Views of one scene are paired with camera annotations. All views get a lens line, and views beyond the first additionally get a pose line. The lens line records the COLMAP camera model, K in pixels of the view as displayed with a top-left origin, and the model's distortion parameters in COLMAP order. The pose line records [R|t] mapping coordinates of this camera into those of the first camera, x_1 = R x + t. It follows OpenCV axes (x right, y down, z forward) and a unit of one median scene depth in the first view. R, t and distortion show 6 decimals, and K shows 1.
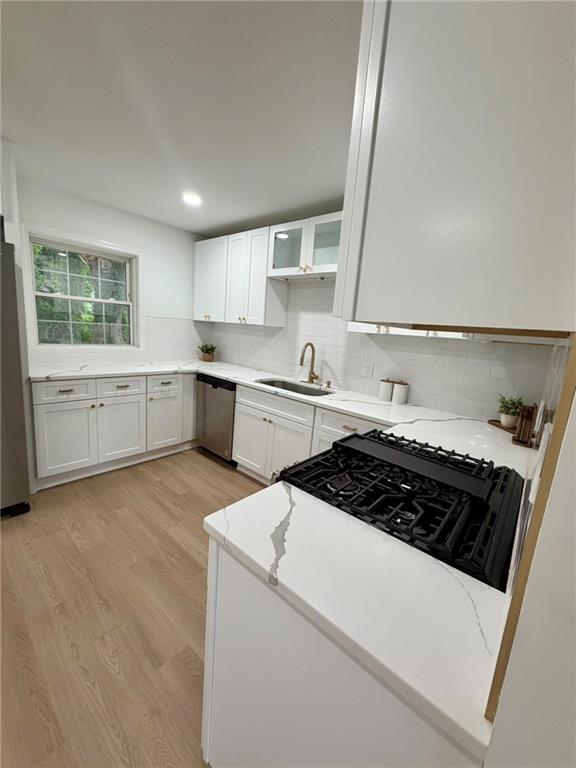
lens RADIAL K [[303.4, 0, 289.4], [0, 303.4, 381.4], [0, 0, 1]] dist [-0.003196, 0.000826]
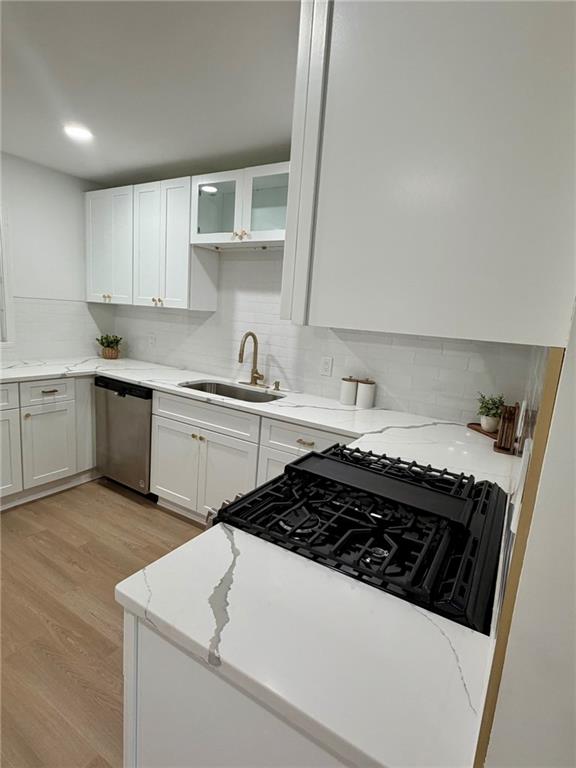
lens RADIAL K [[397.7, 0, 288.3], [0, 397.7, 382.6], [0, 0, 1]] dist [-0.002680, -0.000086]
pose [[0.987064, -0.033988, 0.156684, -0.000625], [0.032060, 0.999376, 0.014814, -0.014102], [-0.157090, -0.009599, 0.987538, -0.004402]]
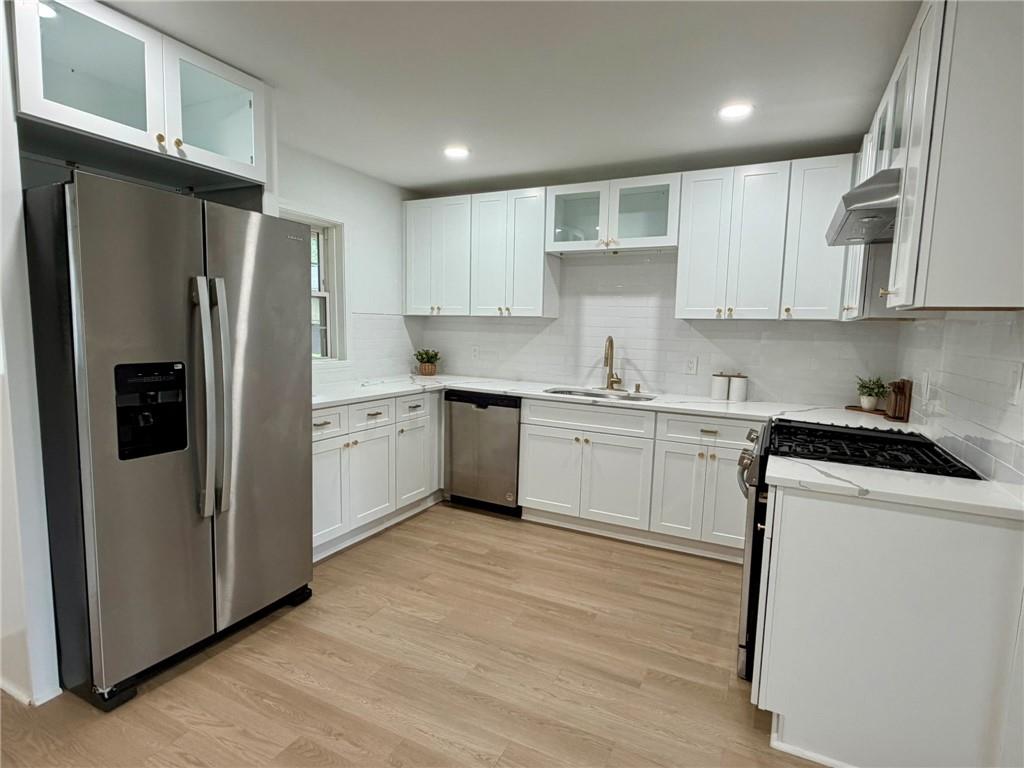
lens RADIAL K [[530.2, 0, 513.0], [0, 530.2, 387.3], [0, 0, 1]] dist [-0.002680, -0.000086]
pose [[0.969716, -0.081803, 0.230129, -0.551249], [0.091809, 0.995226, -0.033099, 0.025583], [-0.226323, 0.053225, 0.972597, -0.268335]]
